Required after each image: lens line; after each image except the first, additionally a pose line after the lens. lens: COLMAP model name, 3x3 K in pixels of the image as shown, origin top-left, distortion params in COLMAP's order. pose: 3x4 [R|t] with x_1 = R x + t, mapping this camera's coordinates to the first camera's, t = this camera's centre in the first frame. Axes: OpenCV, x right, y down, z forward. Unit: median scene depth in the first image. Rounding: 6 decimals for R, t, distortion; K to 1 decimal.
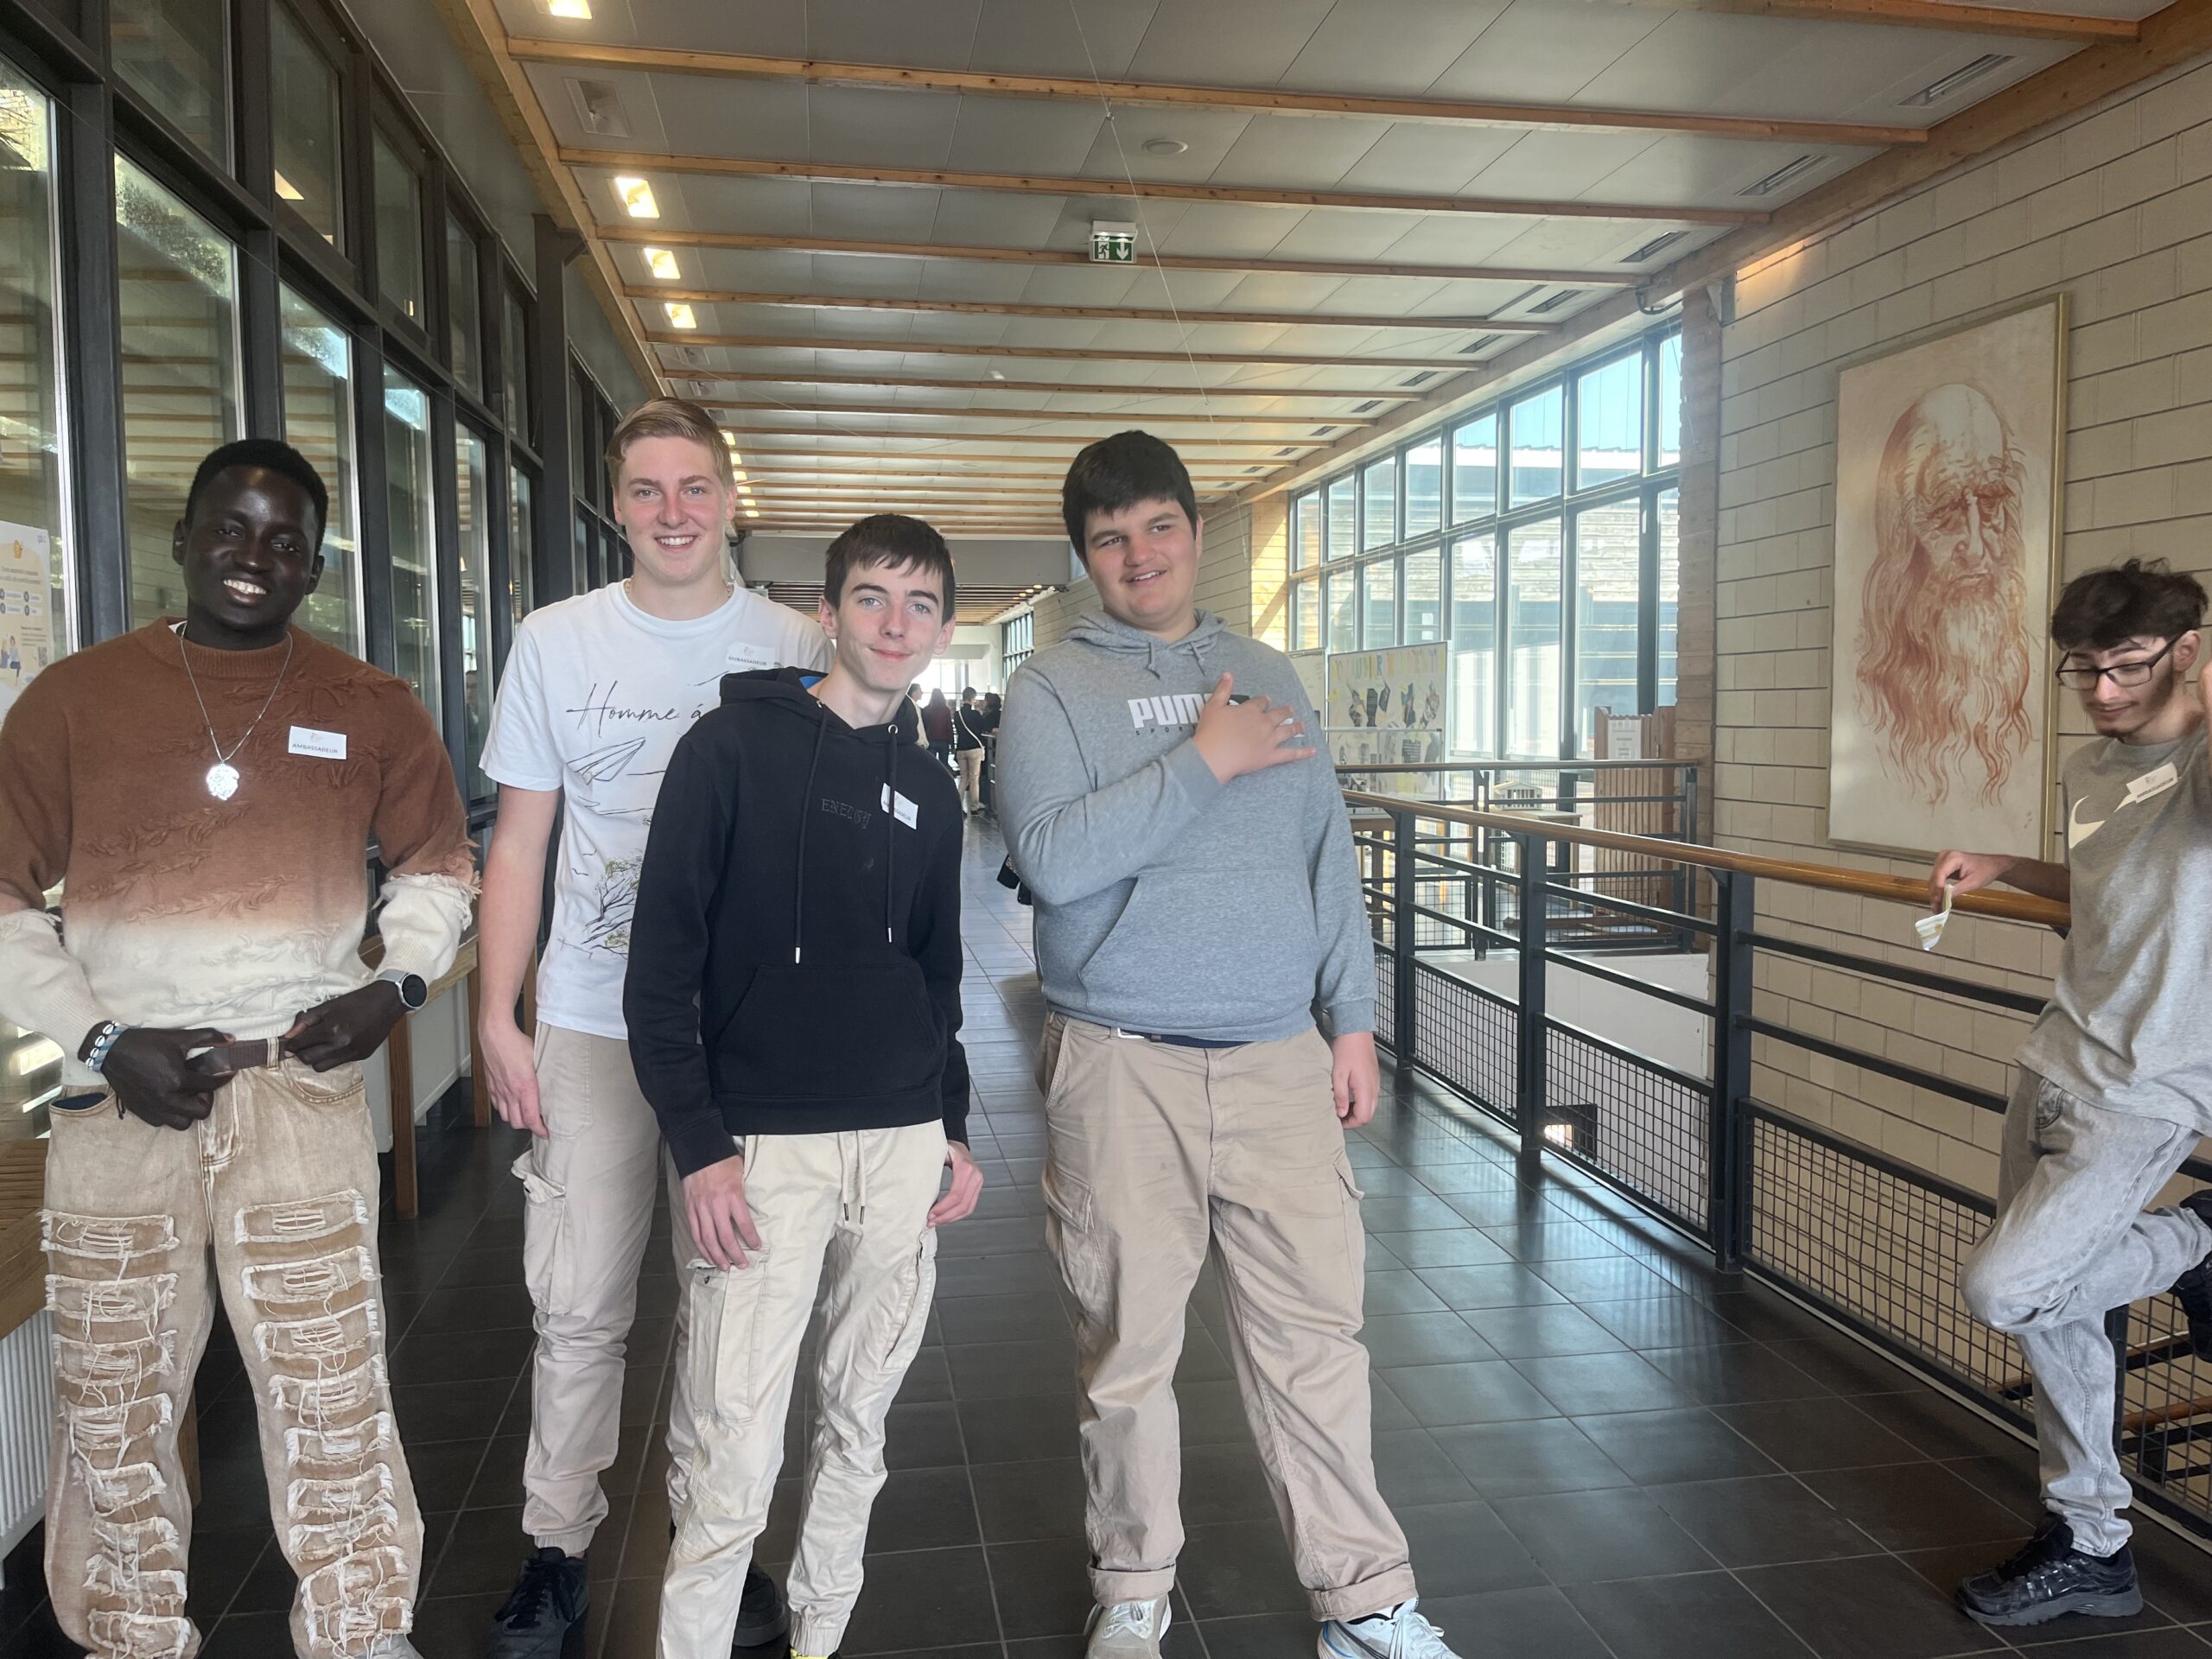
lens RADIAL K [[1661.0, 0, 1104.6], [0, 1661.0, 837.4], [0, 0, 1]] dist [0.009702, 0.009658]
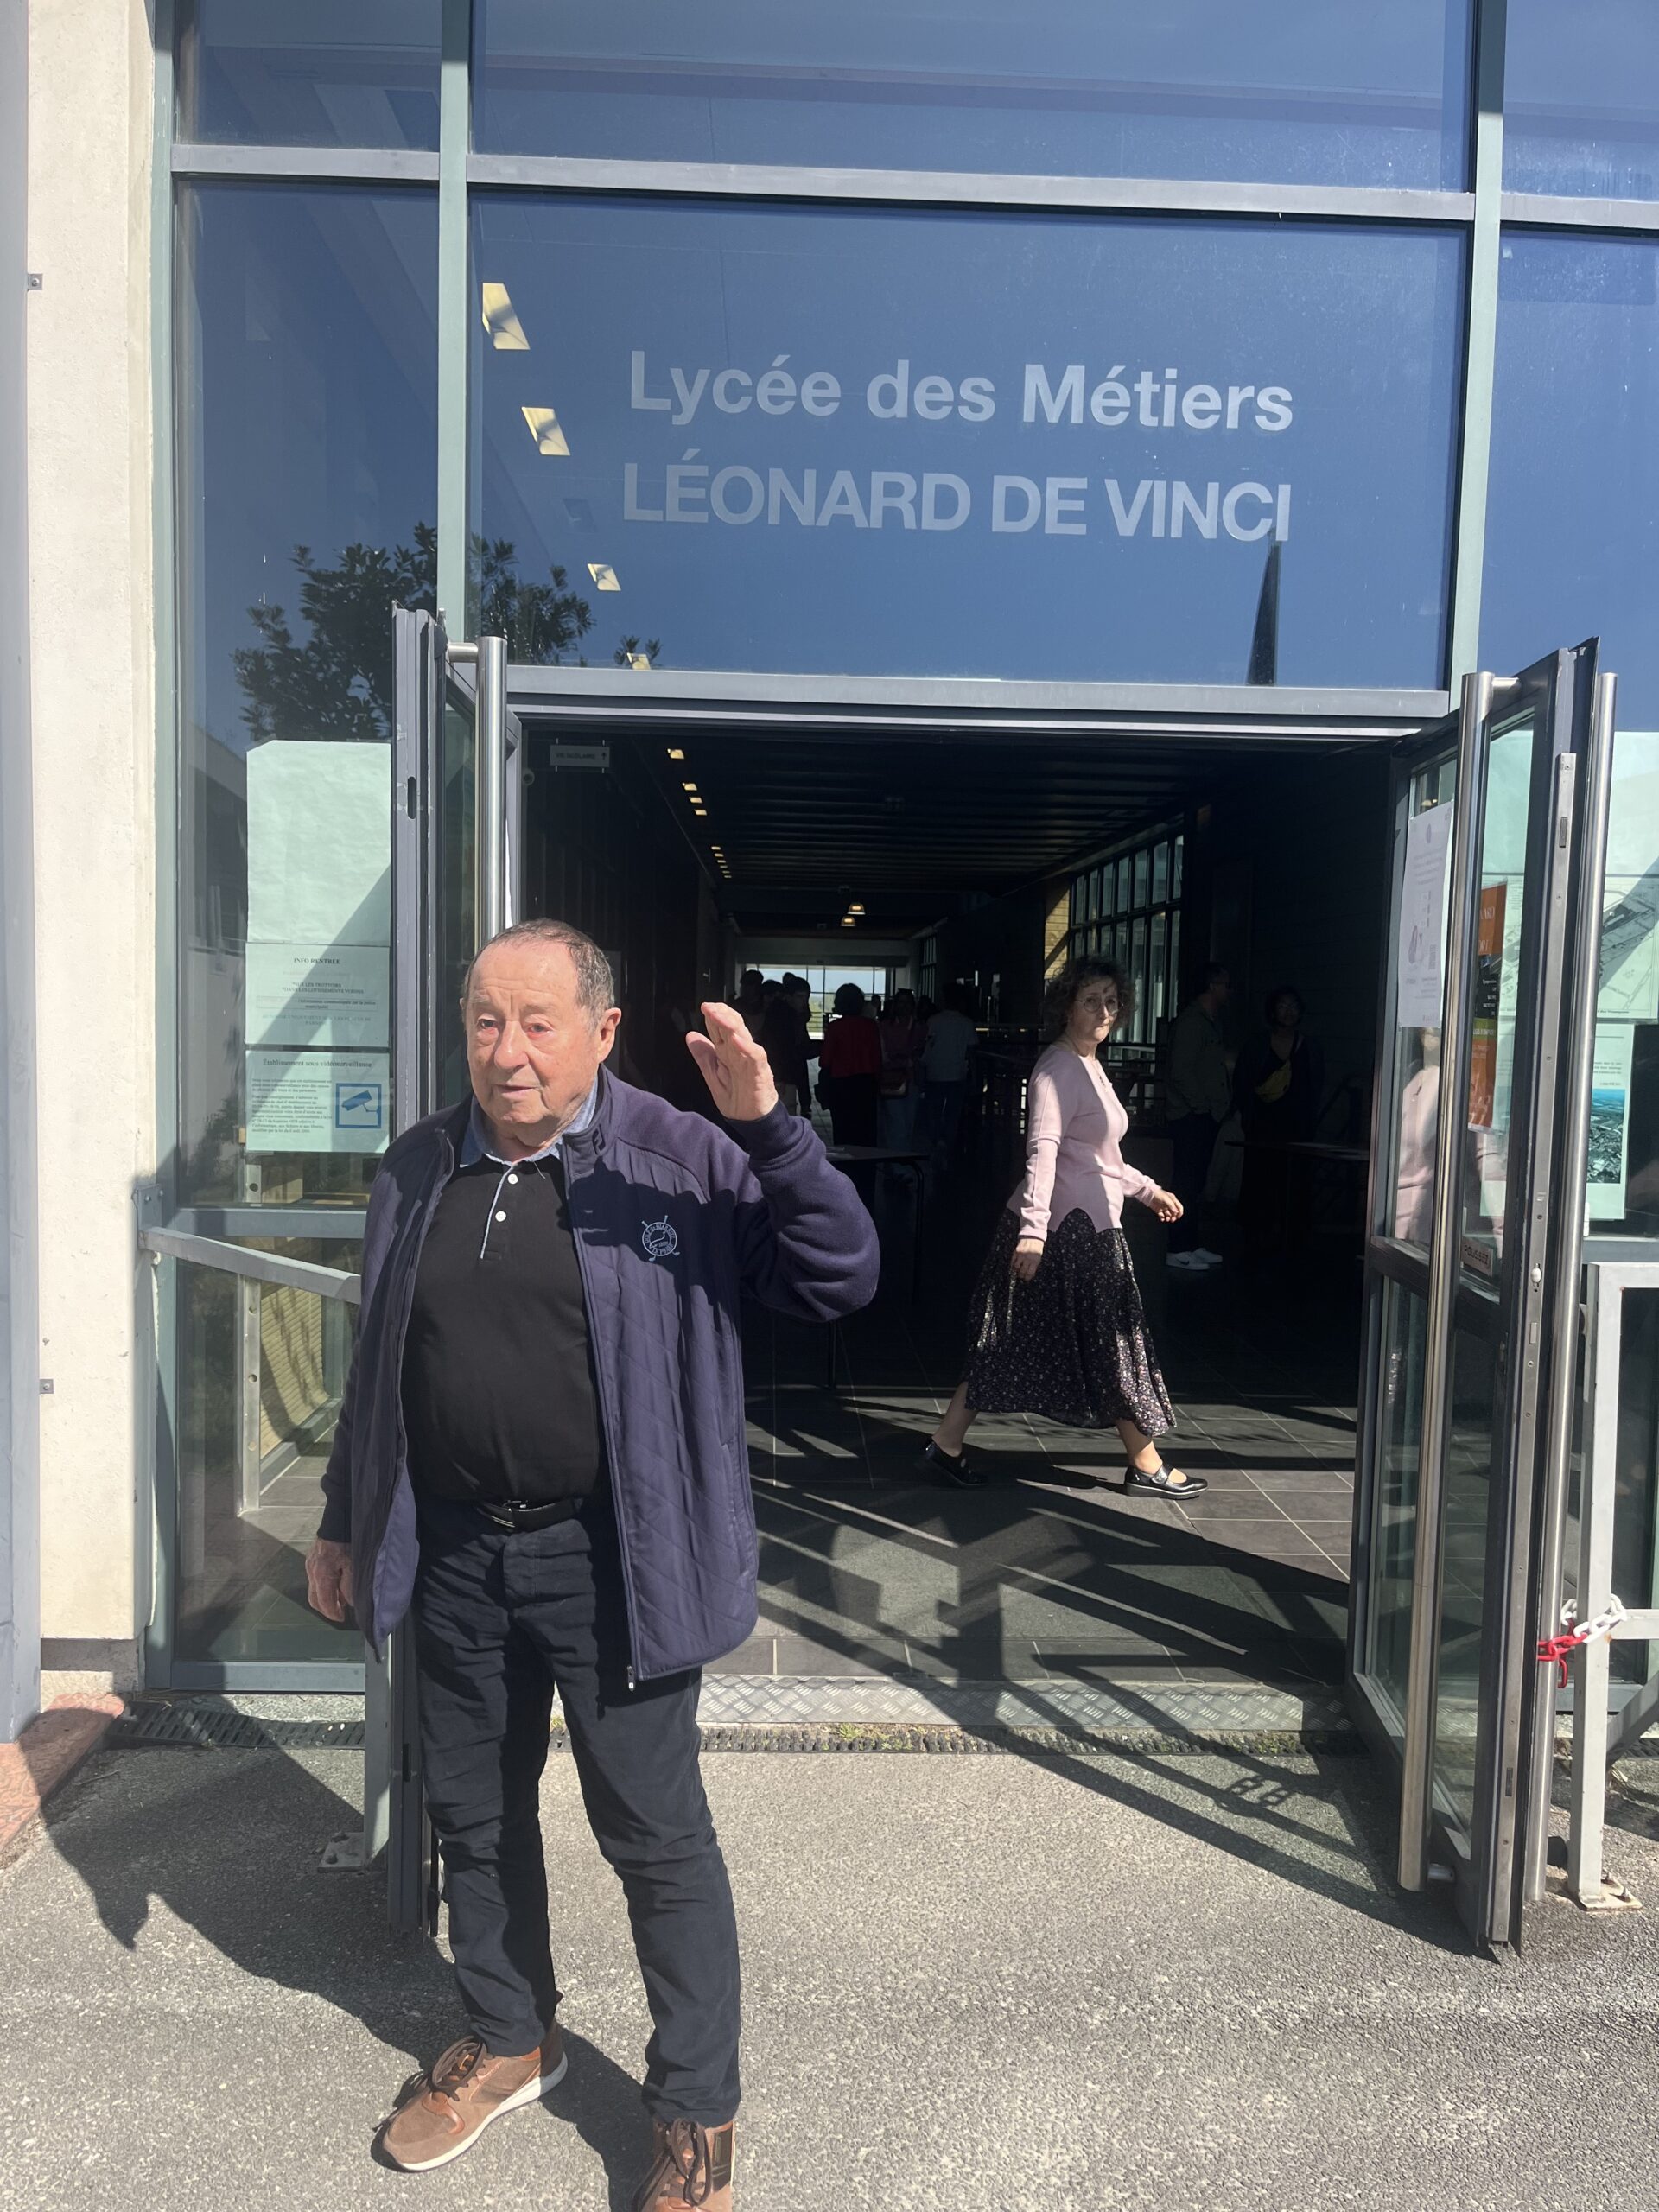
lens RADIAL K [[1661.0, 0, 819.5], [0, 1661.0, 1101.7], [0, 0, 1]] dist [0.009702, 0.009658]
pose [[0.989653, 0.036740, -0.138700, 0.250692], [-0.039819, 0.999017, -0.019488, 0.112824], [0.137848, 0.024809, 0.990143, -1.419117]]
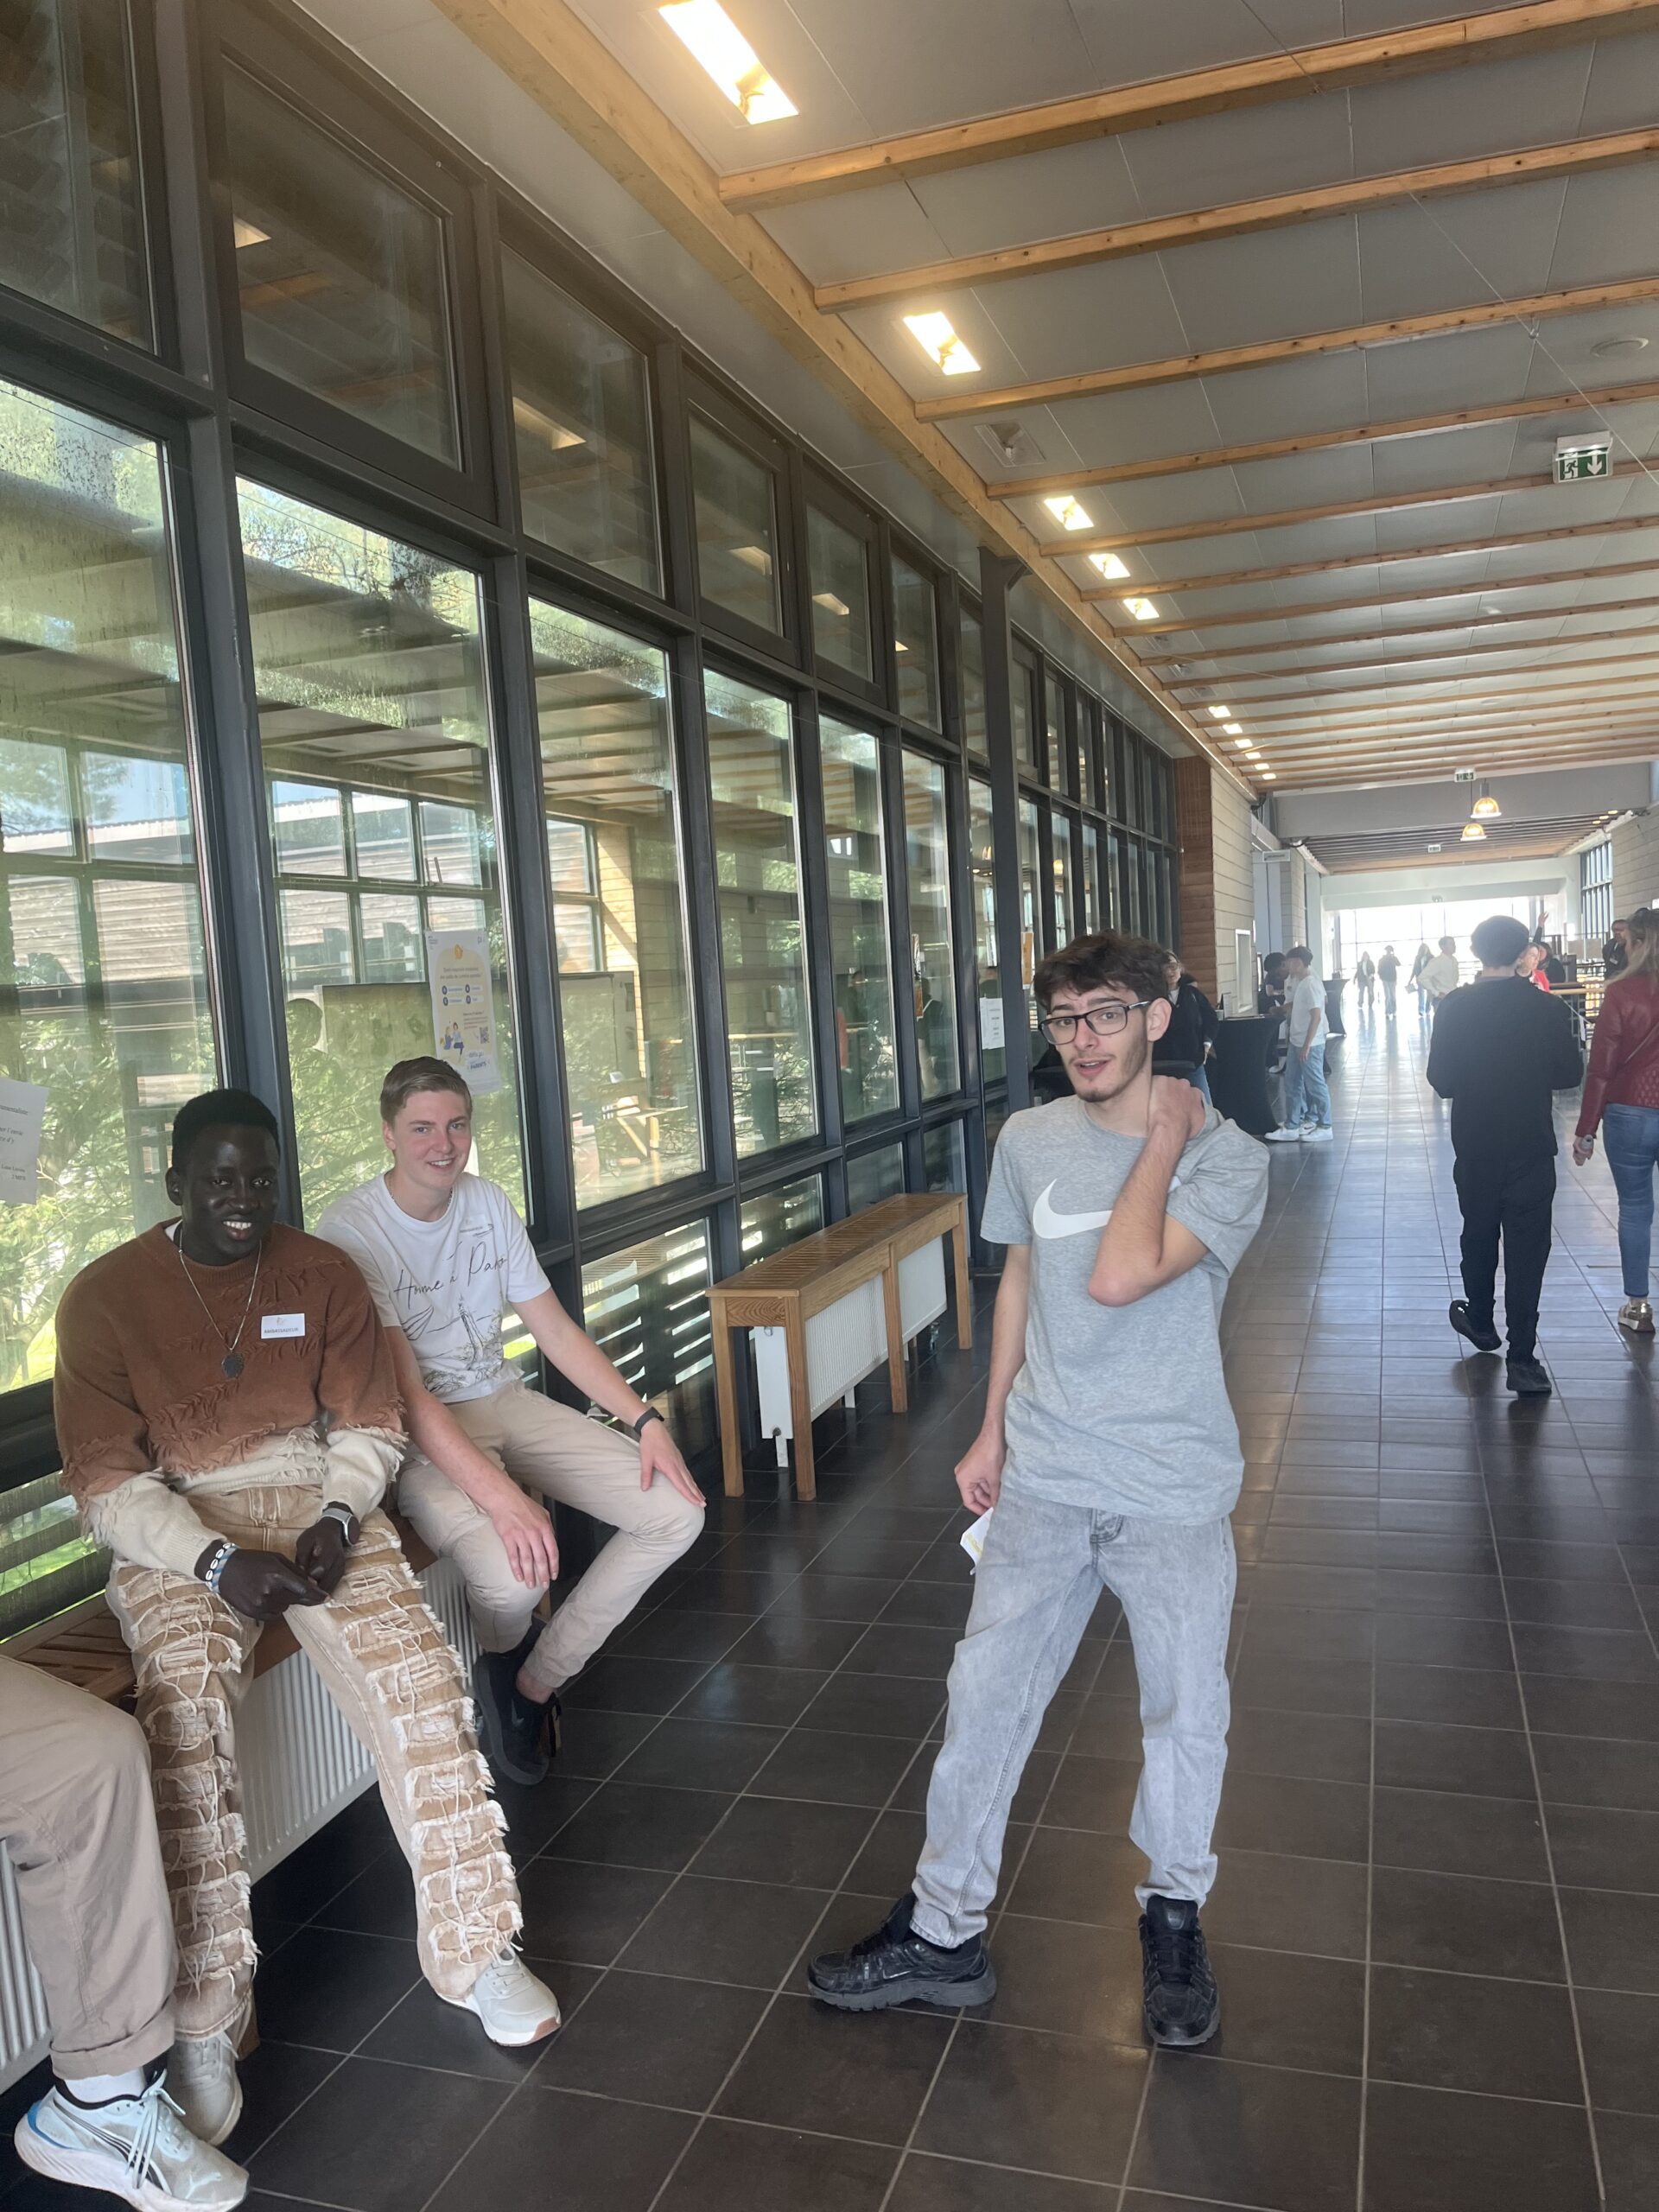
lens RADIAL K [[1661.0, 0, 828.5], [0, 1661.0, 1096.9], [0, 0, 1]] dist [0.009702, 0.009658]
pose [[0.877529, -0.020718, -0.479077, 0.071061], [0.022545, 0.999744, -0.001939, -0.021397], [0.478994, -0.009100, 0.877771, 0.015987]]
